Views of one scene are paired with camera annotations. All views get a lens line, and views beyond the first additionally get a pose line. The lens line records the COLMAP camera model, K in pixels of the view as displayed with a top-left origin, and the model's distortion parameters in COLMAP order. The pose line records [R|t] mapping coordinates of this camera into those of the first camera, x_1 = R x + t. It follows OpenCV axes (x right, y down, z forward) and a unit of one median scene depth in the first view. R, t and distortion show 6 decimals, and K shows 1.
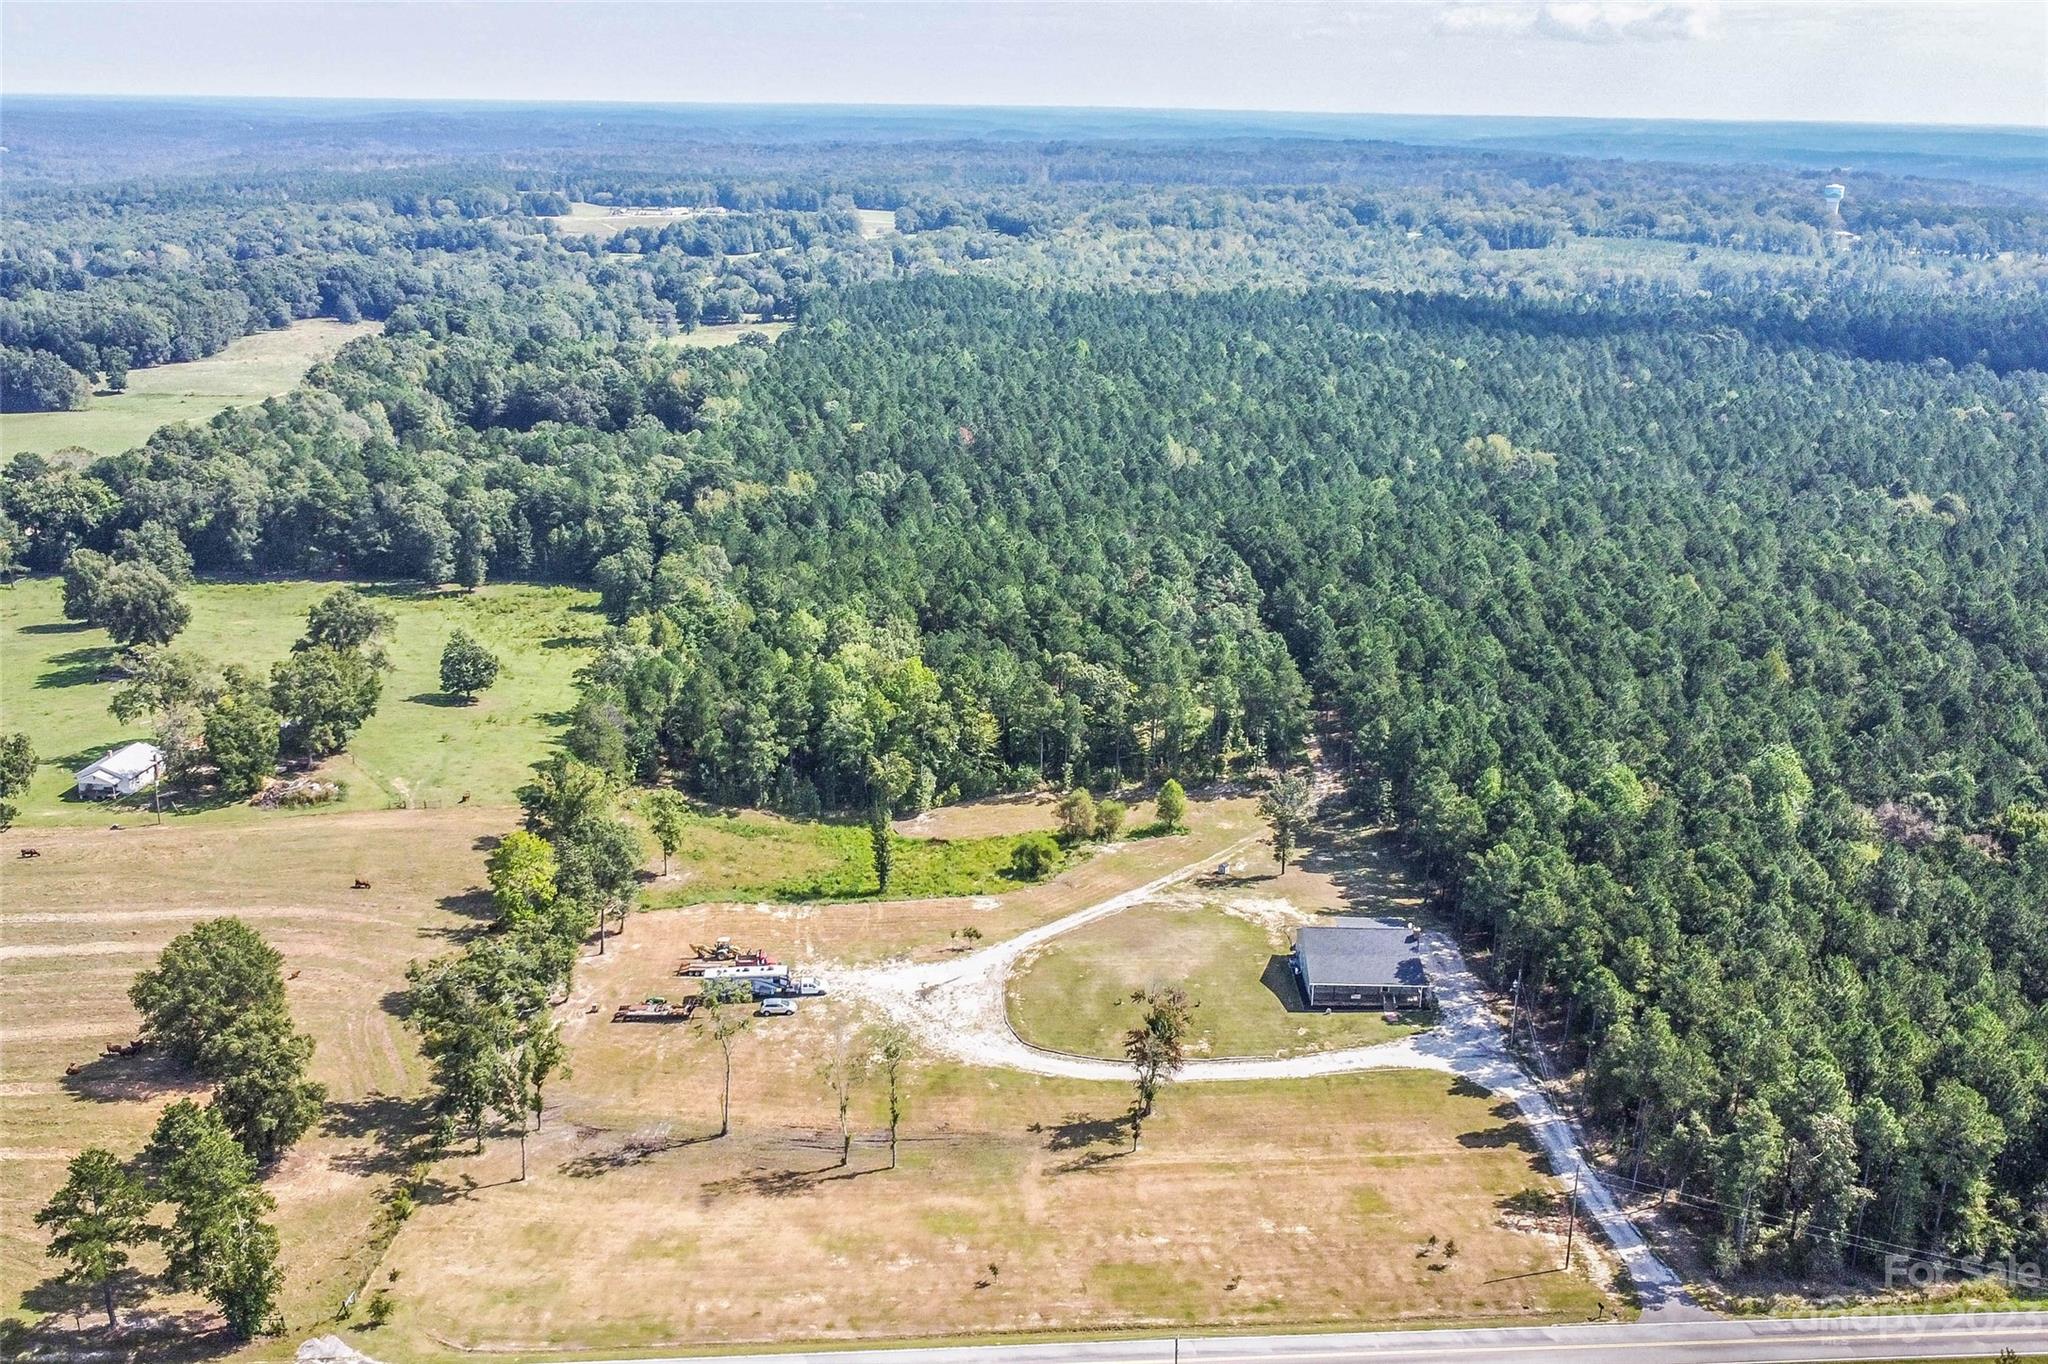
lens RADIAL K [[1781.0, 0, 1024.0], [0, 1781.0, 682.0], [0, 0, 1]] dist [0.005319, -0.005049]
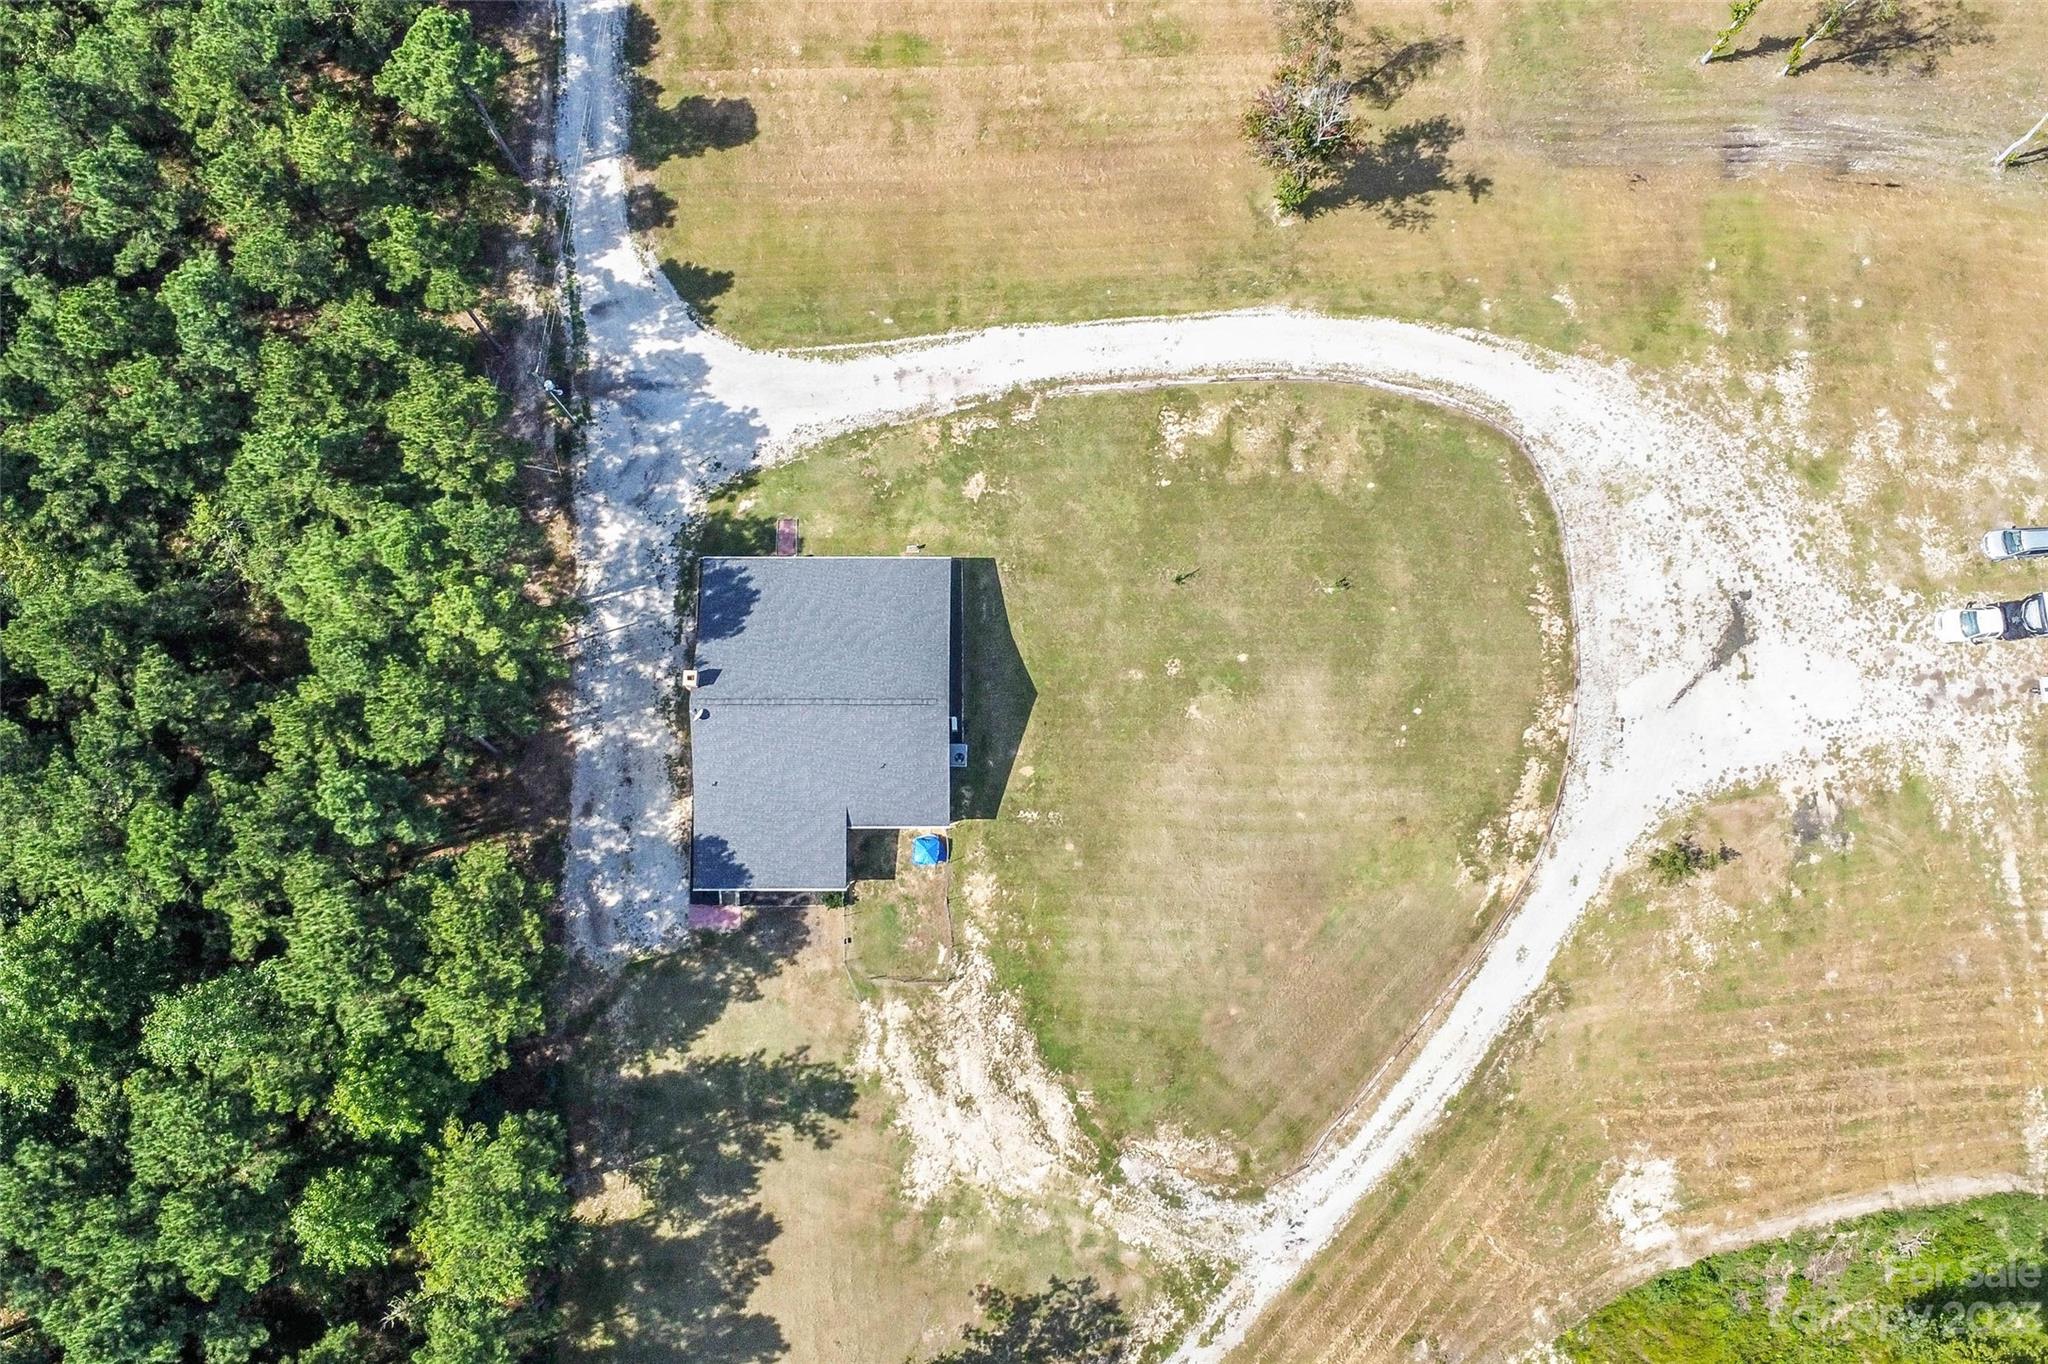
lens RADIAL K [[1781.0, 0, 1024.0], [0, 1781.0, 682.0], [0, 0, 1]] dist [0.005319, -0.005049]
pose [[-0.999450, 0.013585, -0.030265, 0.128402], [-0.031922, -0.145510, 0.988842, -0.252002], [0.009029, 0.989263, 0.145864, 0.794820]]
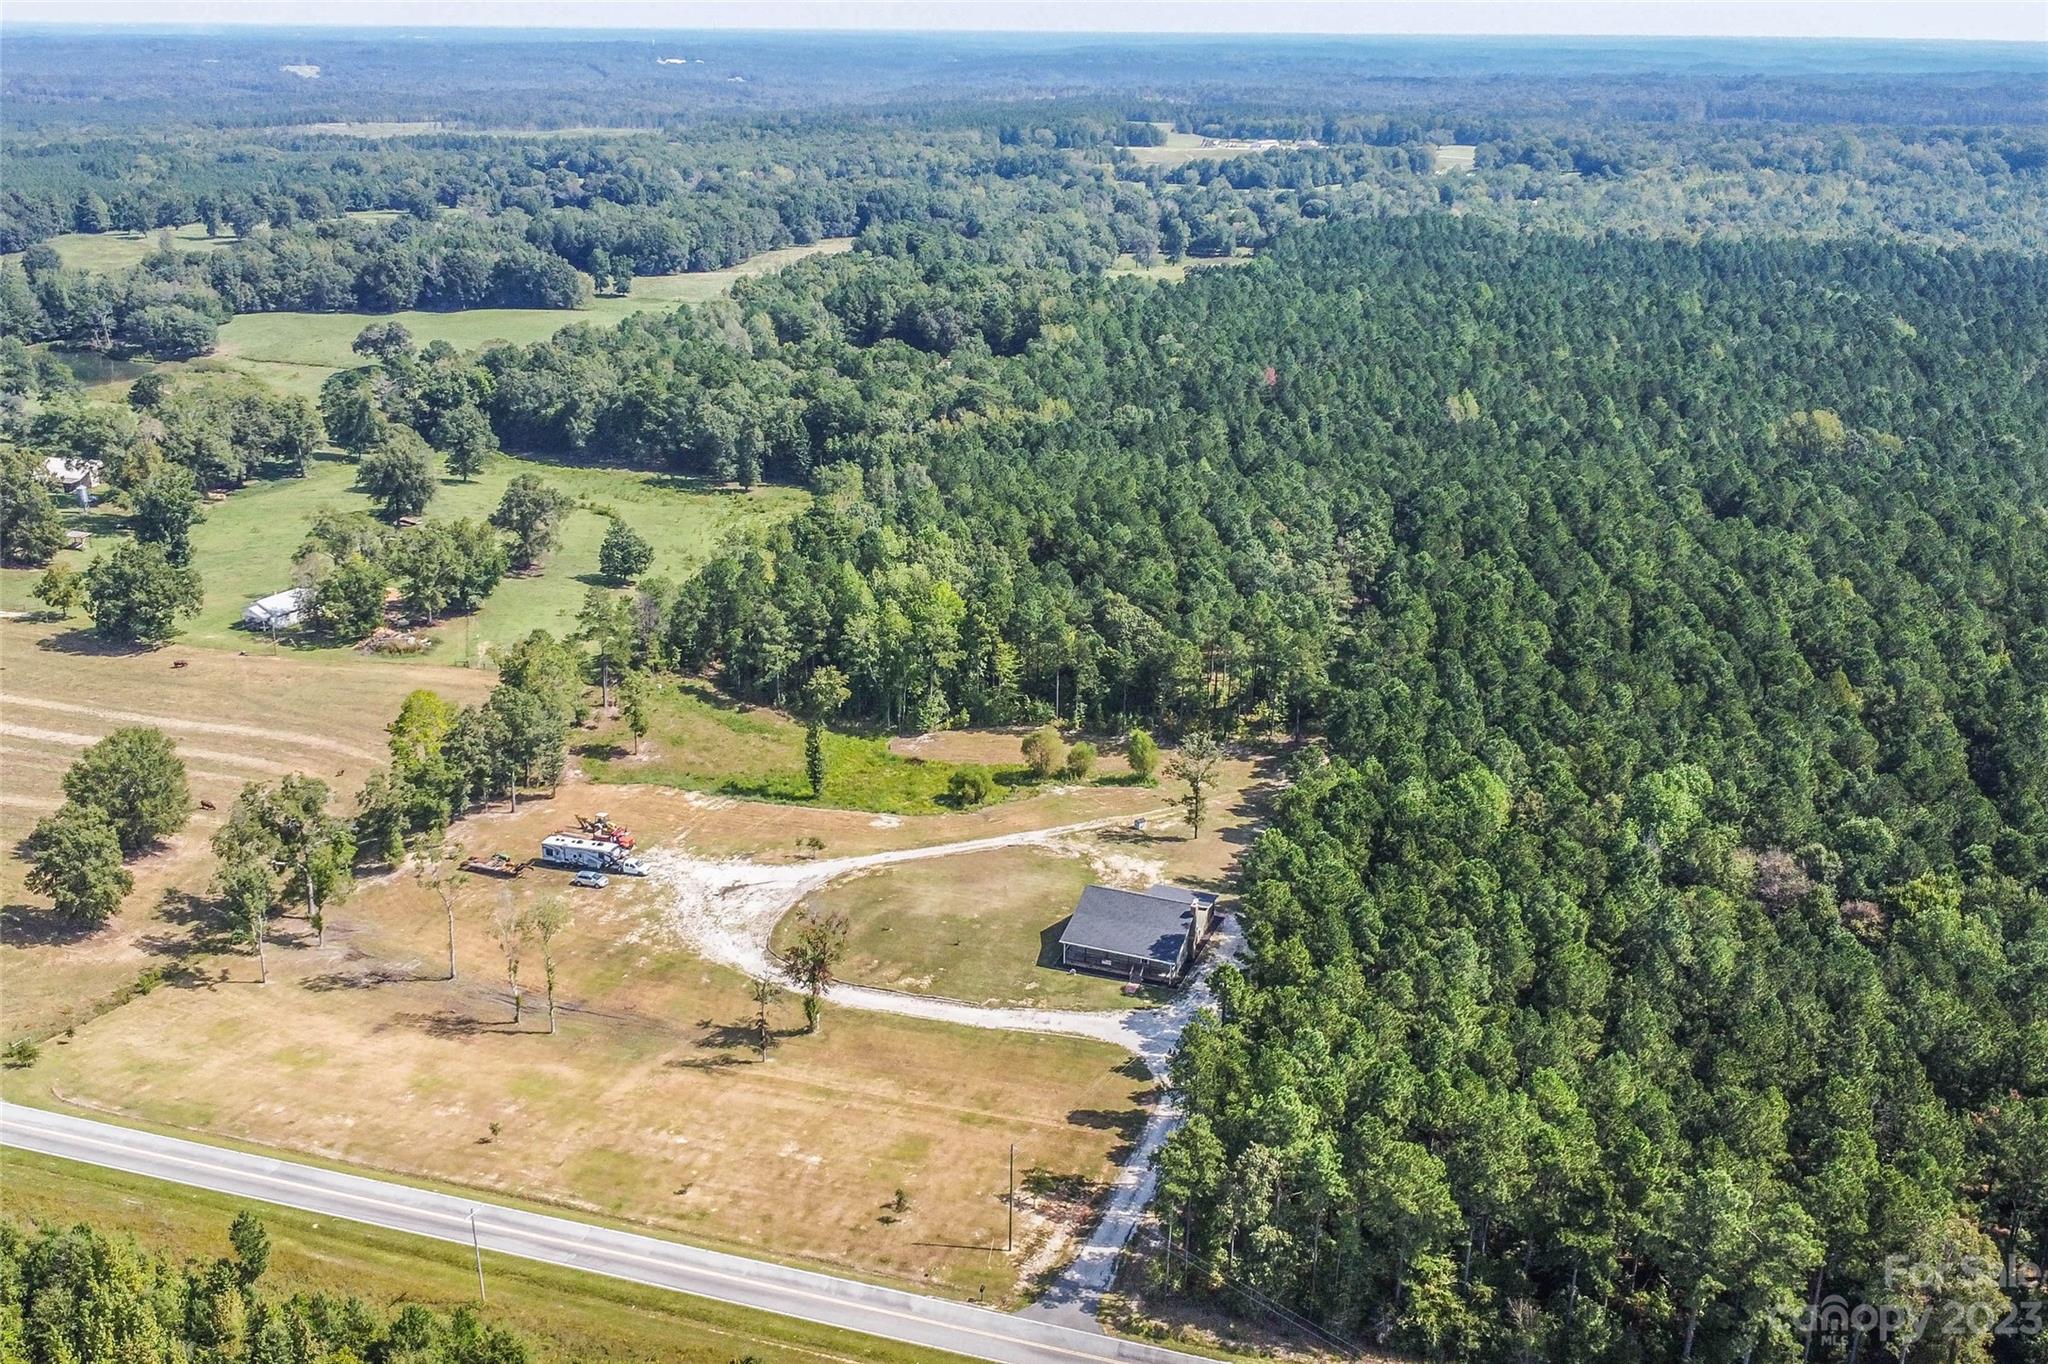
lens RADIAL K [[1769.8, 0, 1028.5], [0, 1769.8, 727.0], [0, 0, 1]] dist [0.005319, 0.008804]
pose [[0.934744, 0.126213, -0.332150, 0.372992], [-0.106671, 0.991347, 0.076503, -0.015514], [0.338932, -0.036080, 0.940119, 0.072705]]
